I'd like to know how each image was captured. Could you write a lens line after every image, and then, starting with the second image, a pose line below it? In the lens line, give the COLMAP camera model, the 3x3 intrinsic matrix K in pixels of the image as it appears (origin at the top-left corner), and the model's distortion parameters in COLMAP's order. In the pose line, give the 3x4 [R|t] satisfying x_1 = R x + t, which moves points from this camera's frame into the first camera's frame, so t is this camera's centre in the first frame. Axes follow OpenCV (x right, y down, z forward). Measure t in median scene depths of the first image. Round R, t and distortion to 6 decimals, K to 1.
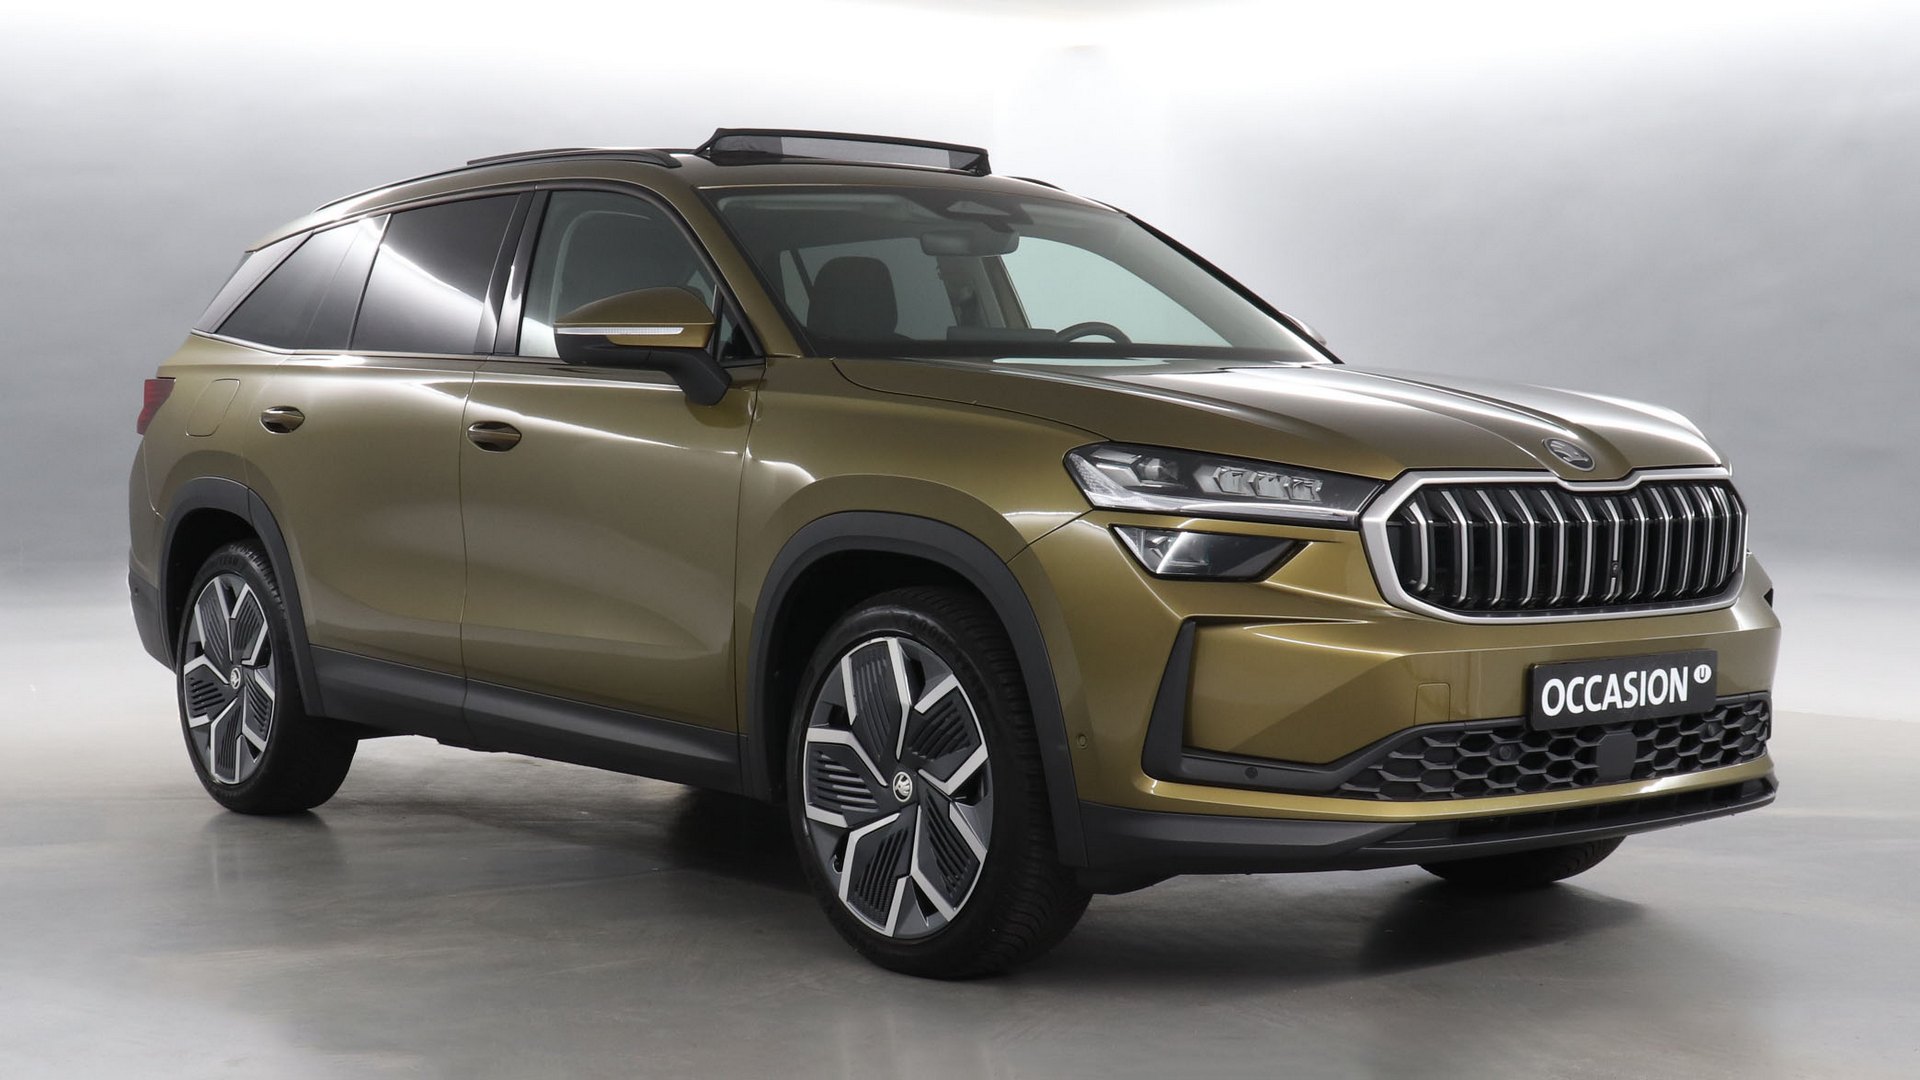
lens RADIAL K [[3104.6, 0, 960.0], [0, 3104.6, 540.0], [0, 0, 1]] dist [-0.191973, -0.248233]
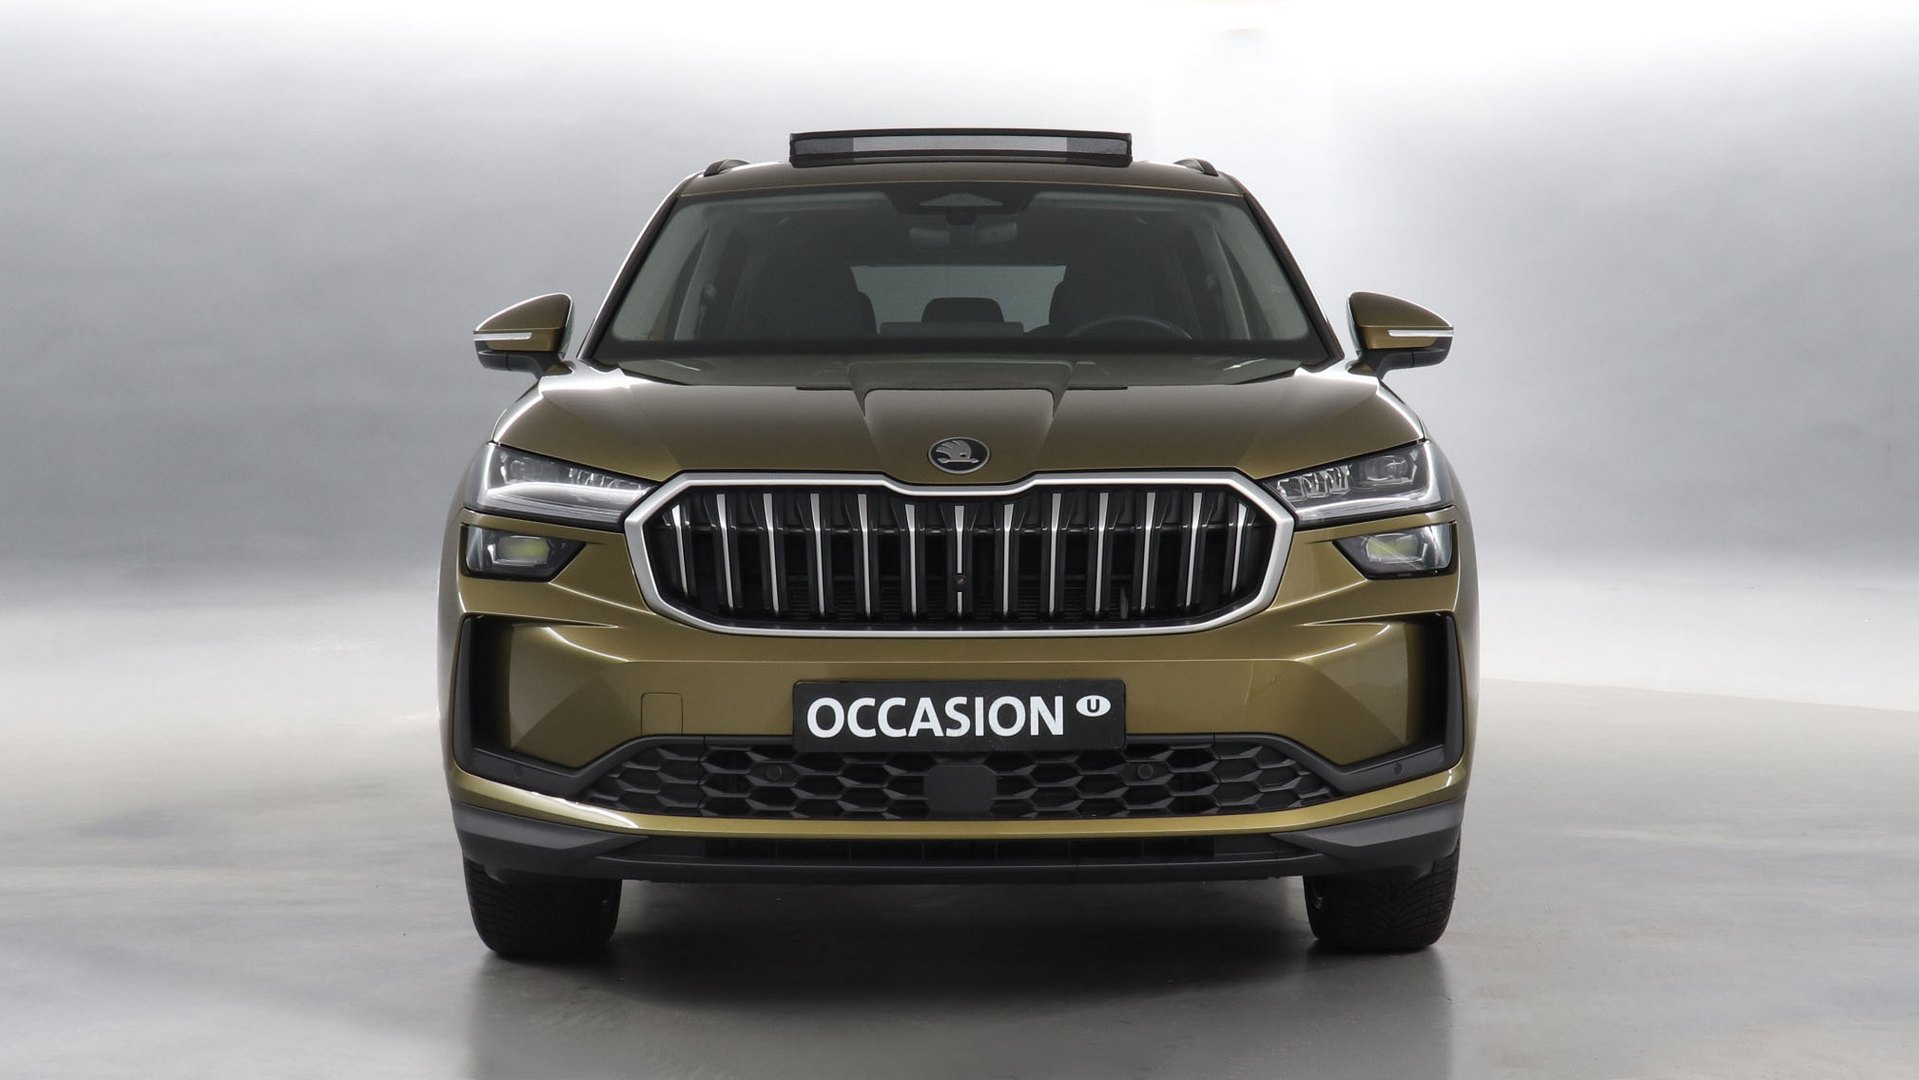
lens RADIAL K [[3103.0, 0, 959.5], [0, 3103.0, 540.0], [0, 0, 1]] dist [-0.191973, -0.248233]
pose [[0.781593, 0.024113, -0.623323, 0.786235], [-0.020616, 0.999705, 0.012822, -0.014818], [0.623448, 0.002829, 0.781859, 0.289746]]
